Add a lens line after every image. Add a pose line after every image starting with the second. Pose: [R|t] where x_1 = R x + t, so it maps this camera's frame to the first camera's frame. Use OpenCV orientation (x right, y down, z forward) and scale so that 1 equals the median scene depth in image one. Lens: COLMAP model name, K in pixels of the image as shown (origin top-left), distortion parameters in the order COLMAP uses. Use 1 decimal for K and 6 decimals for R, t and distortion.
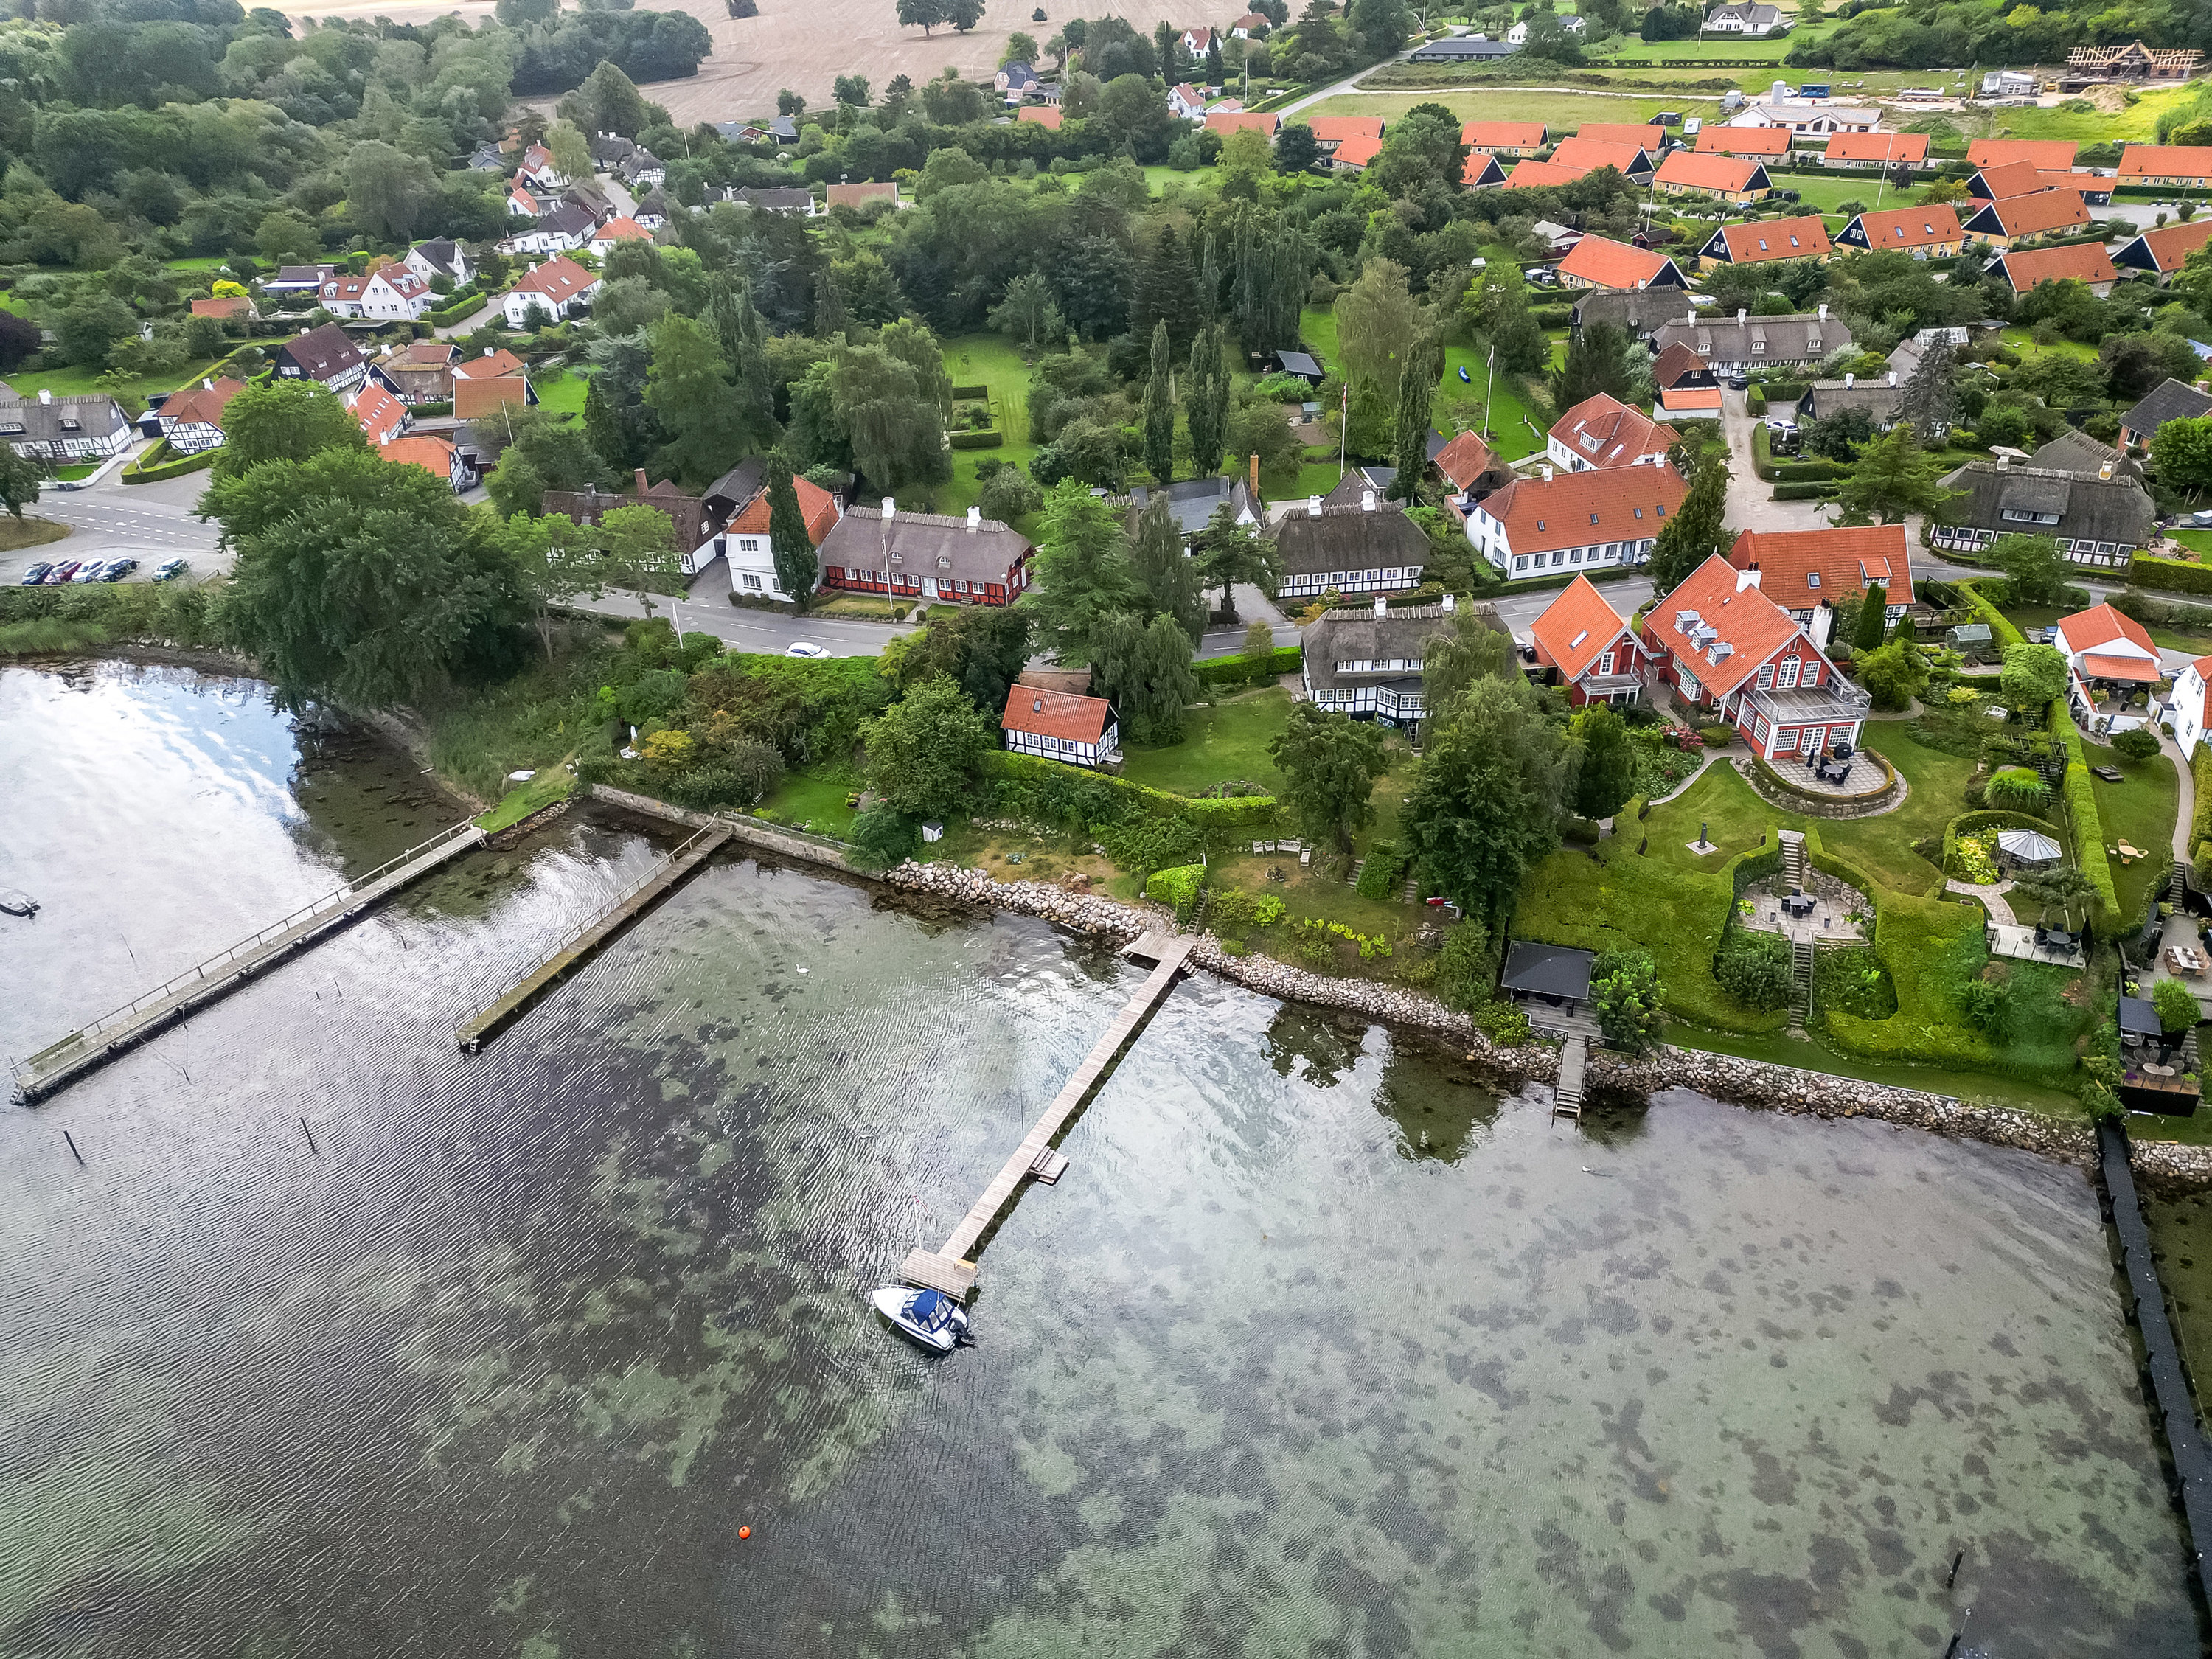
lens RADIAL K [[1585.6, 0, 1106.0], [0, 1585.6, 829.5], [0, 0, 1]] dist [0.053828, -0.047587]
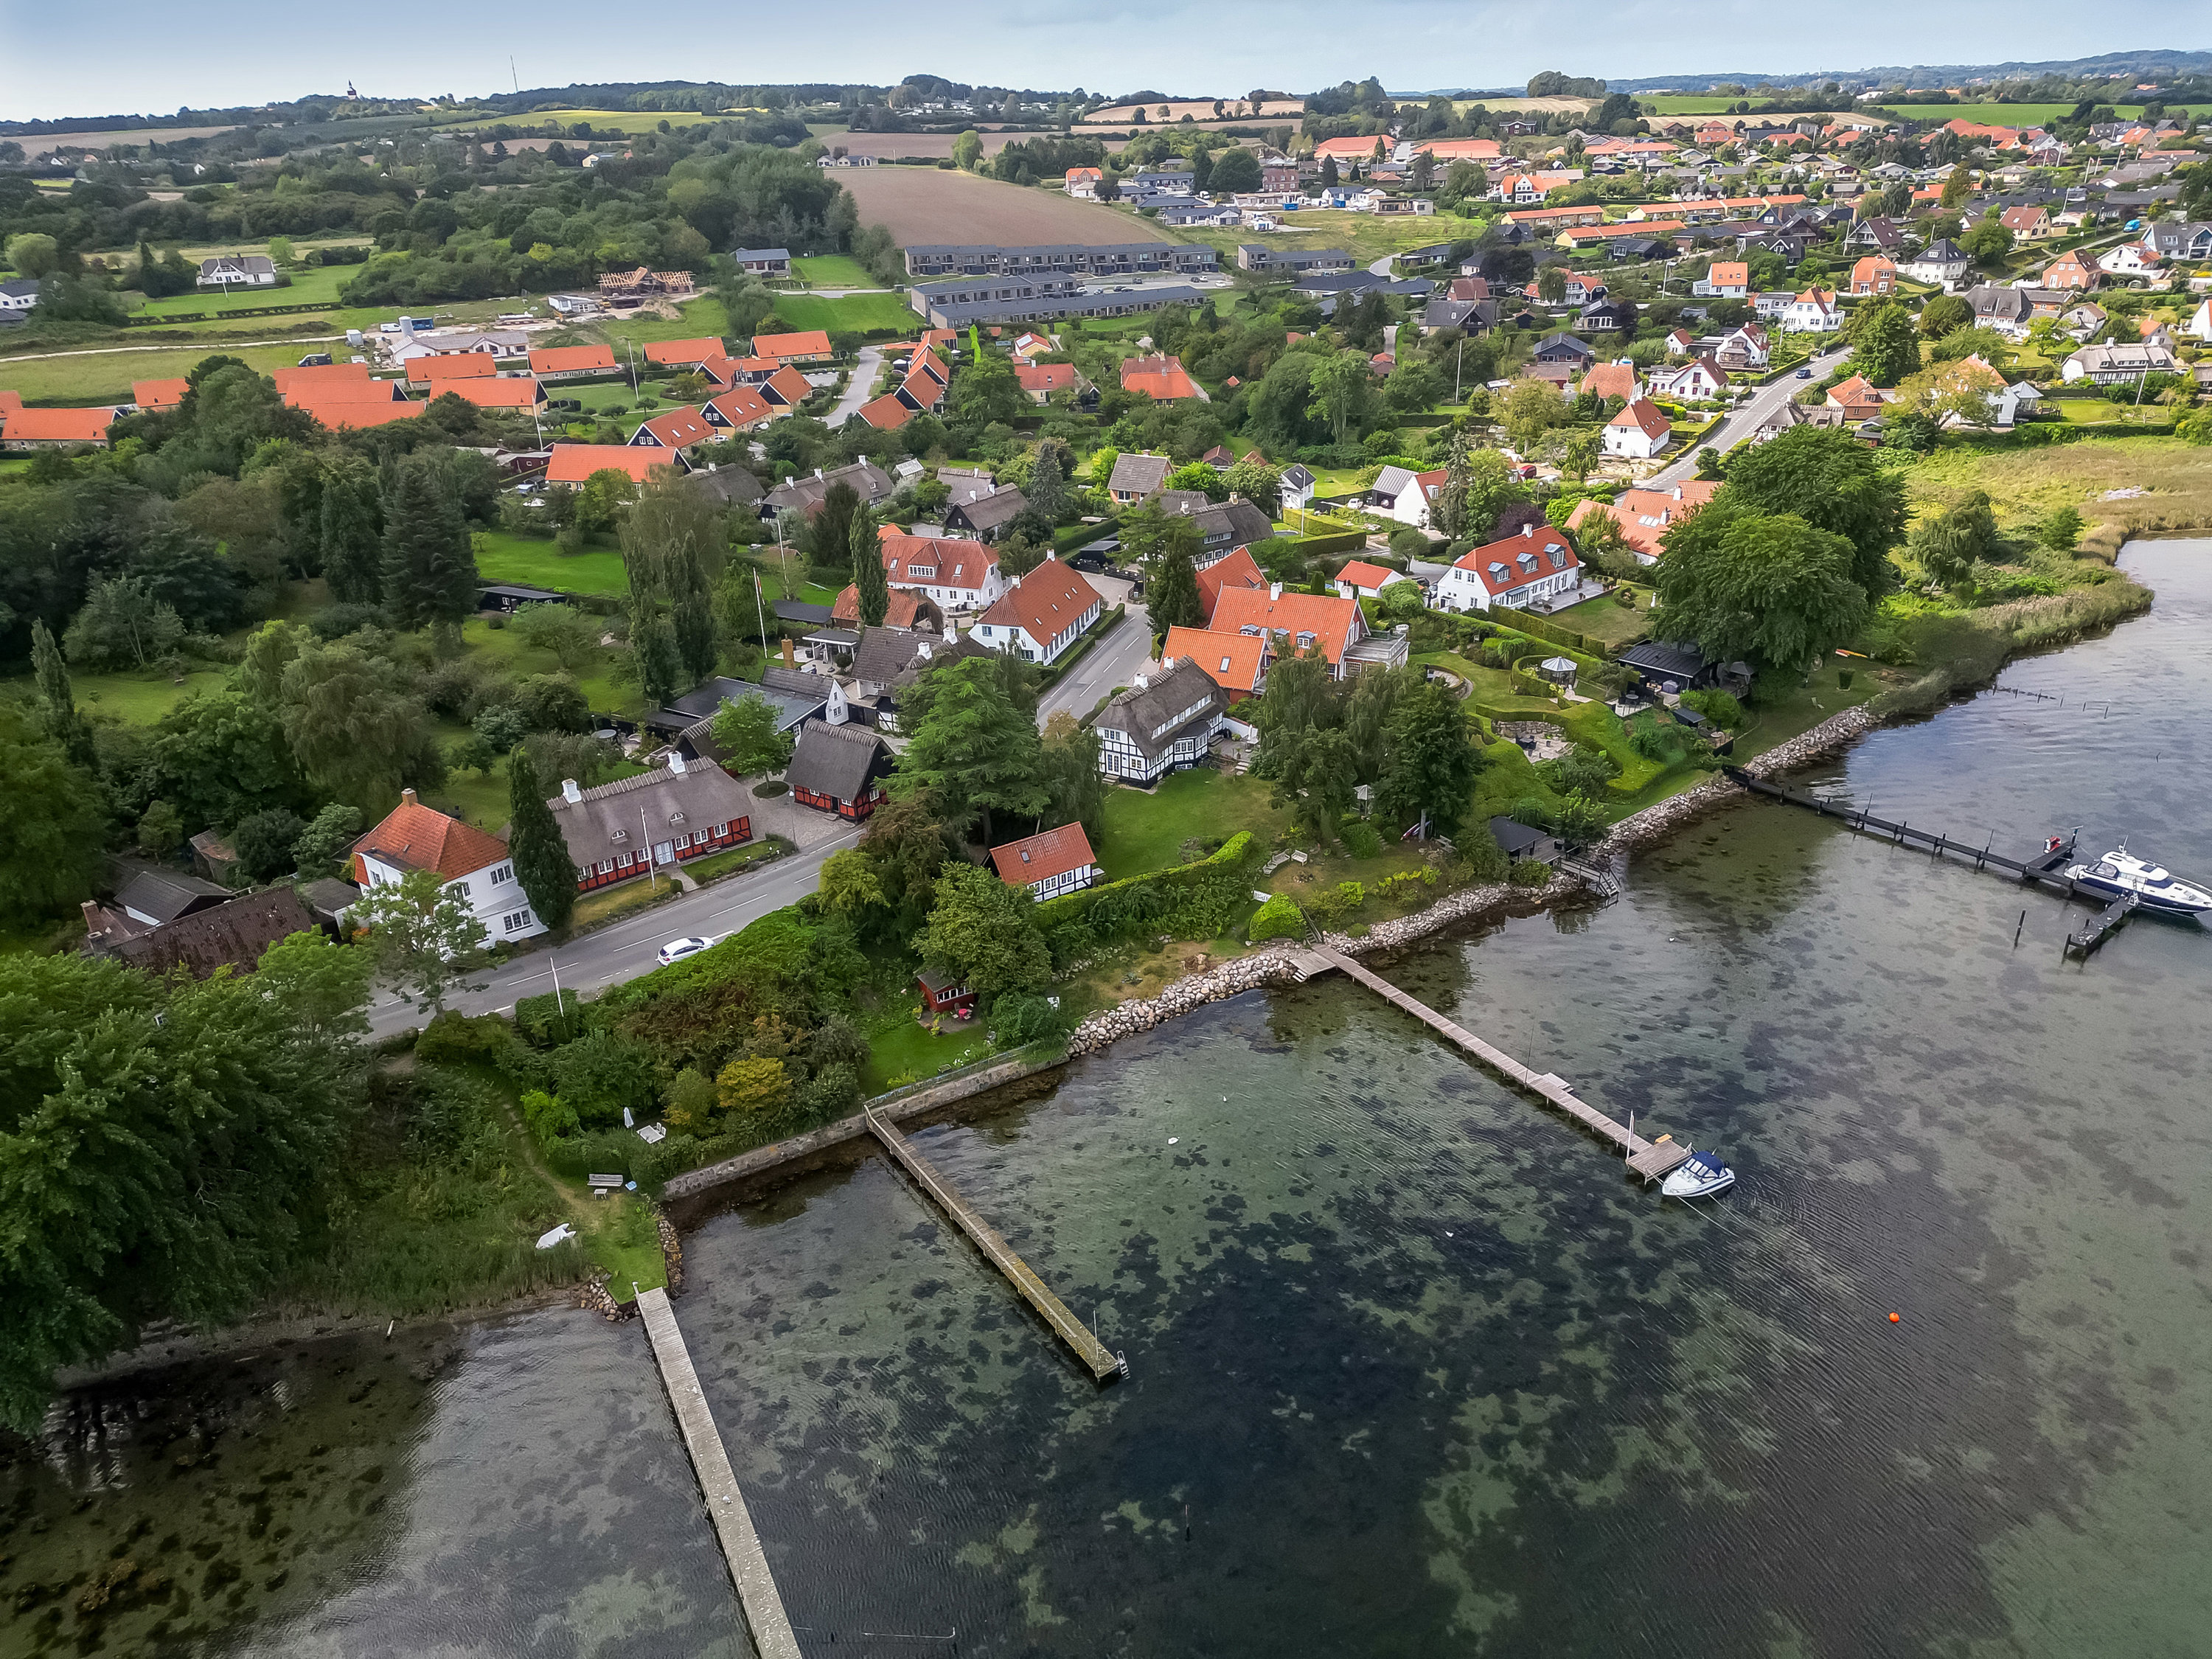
lens RADIAL K [[1585.6, 0, 1106.0], [0, 1585.6, 829.5], [0, 0, 1]] dist [0.053828, -0.047587]
pose [[0.496458, -0.339602, 0.798874, -0.811493], [0.446889, 0.888962, 0.100181, -0.170103], [-0.744191, 0.307273, 0.593097, 0.350997]]
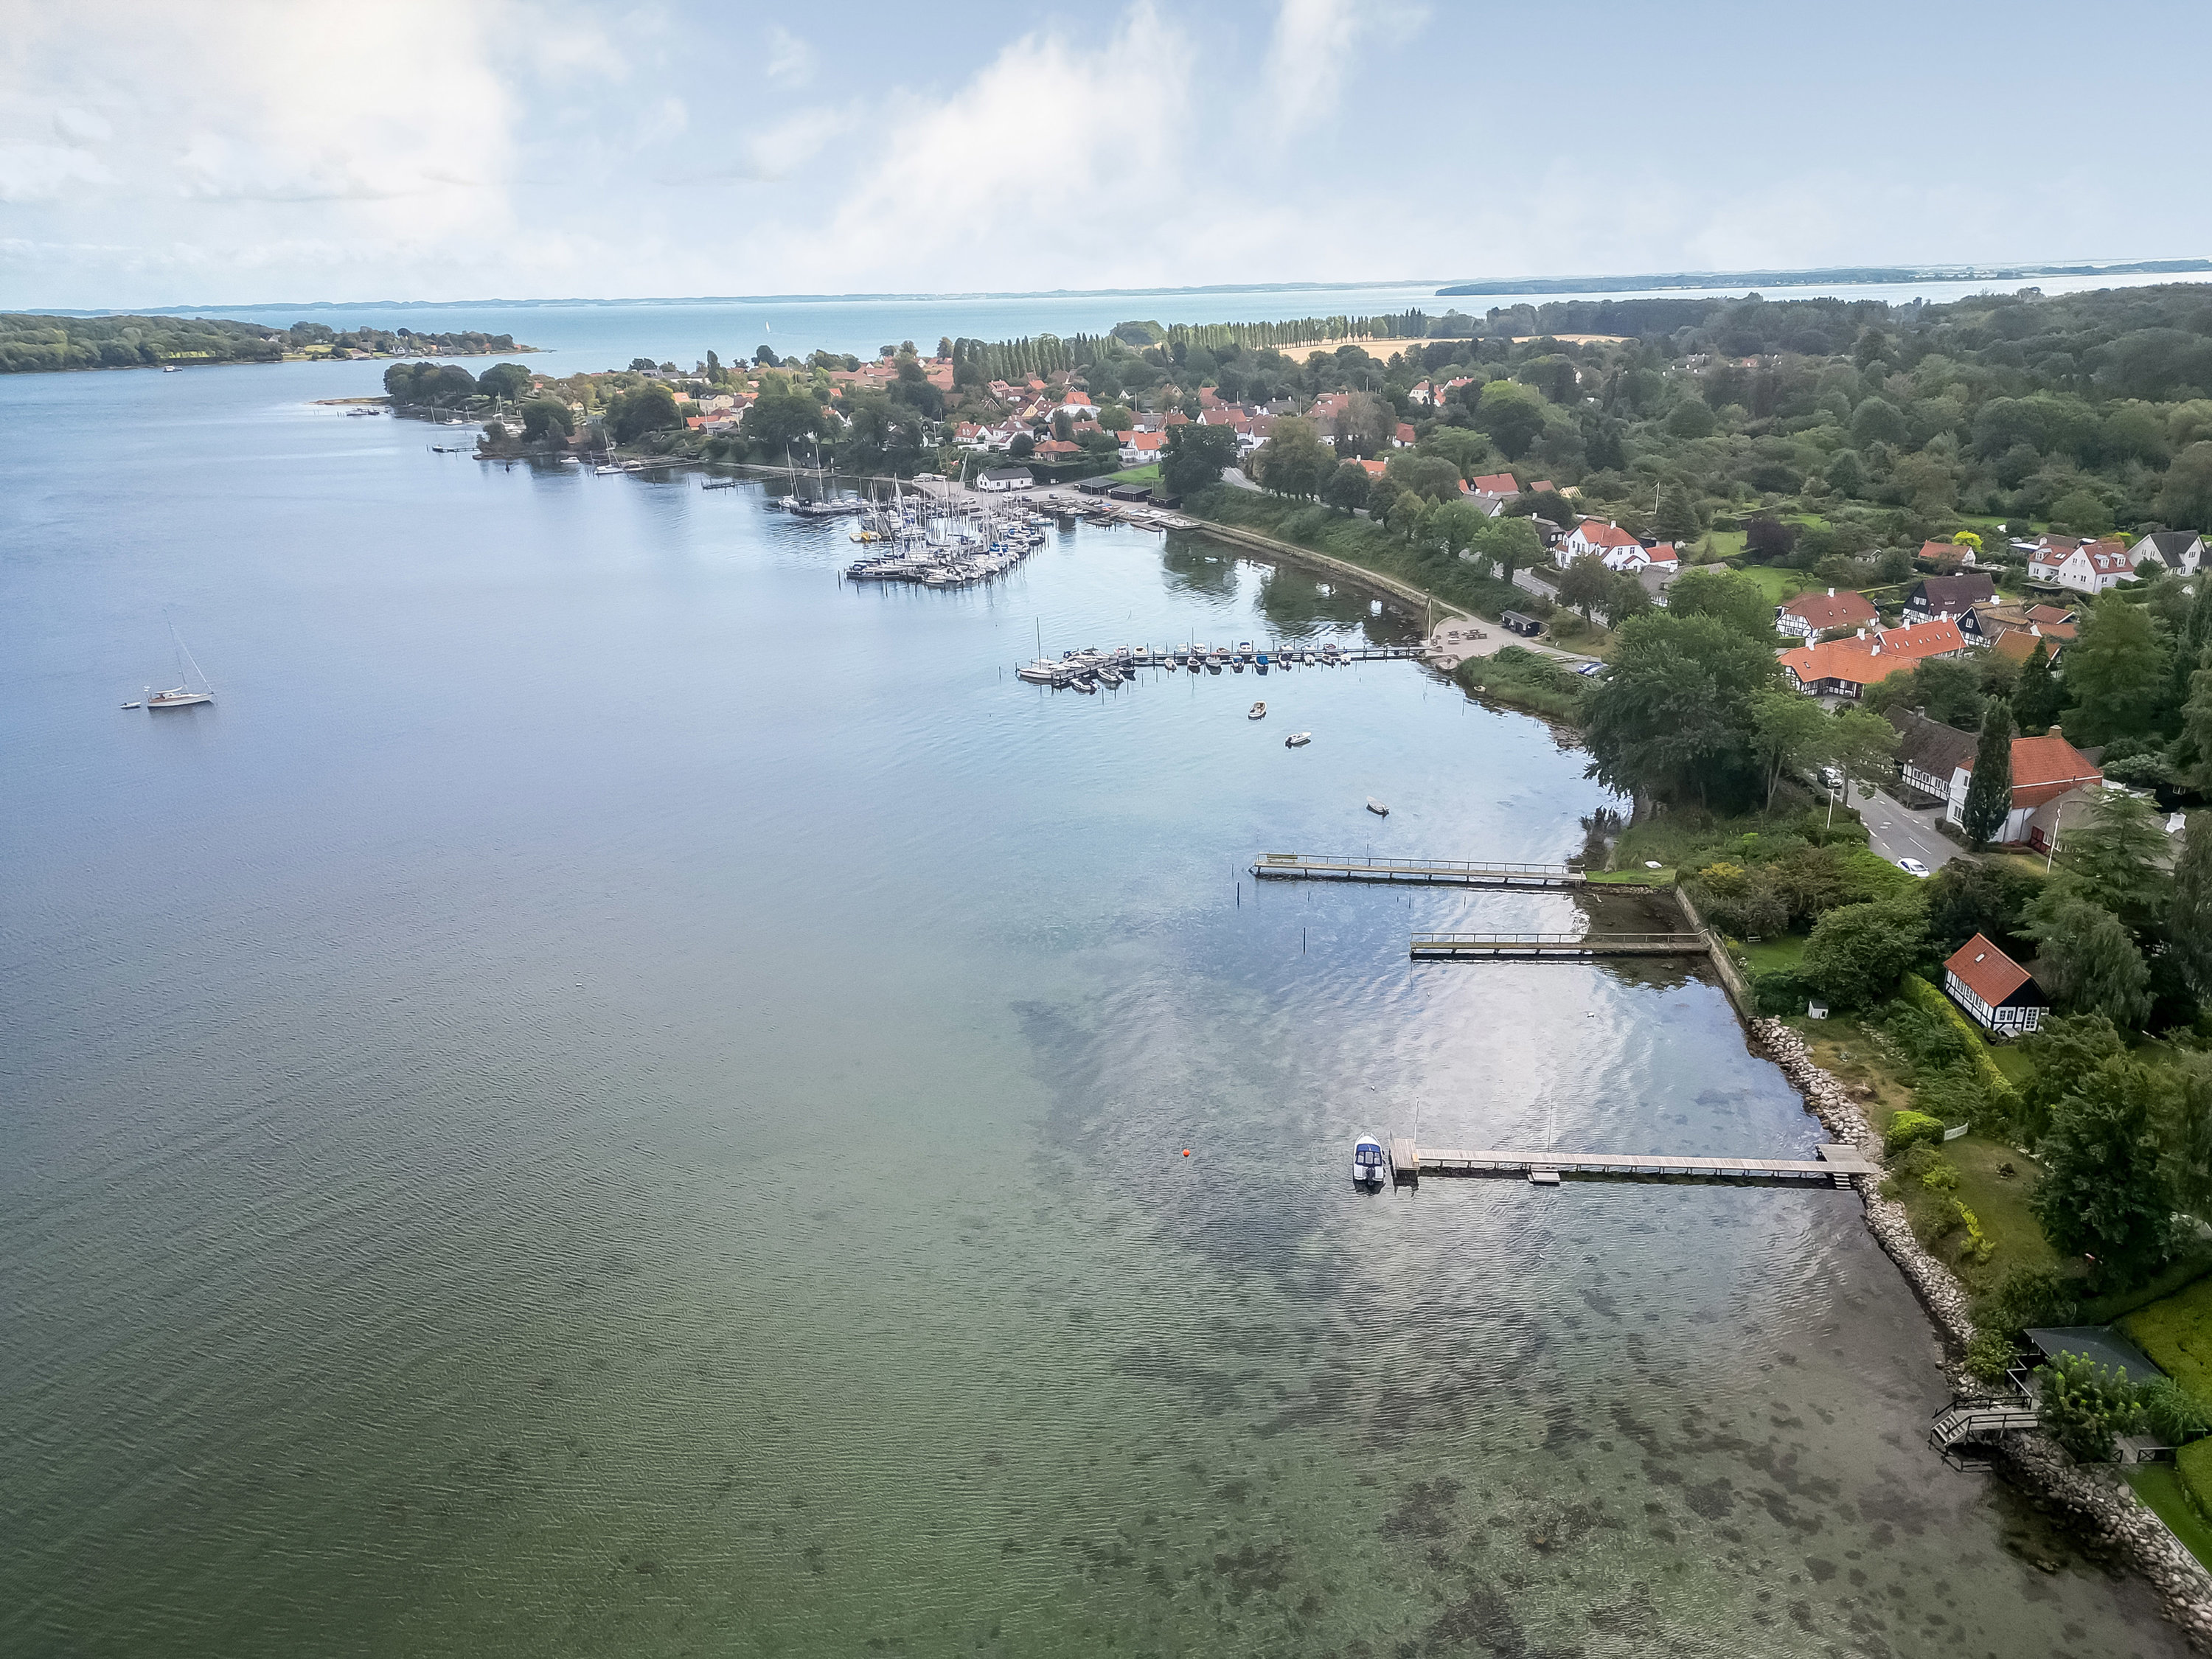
lens RADIAL K [[1585.6, 0, 1106.0], [0, 1585.6, 829.5], [0, 0, 1]] dist [0.053828, -0.047587]
pose [[0.358917, 0.327168, -0.874151, 0.645866], [-0.461885, 0.876098, 0.138252, -0.034339], [0.811074, 0.354136, 0.465560, 0.010704]]
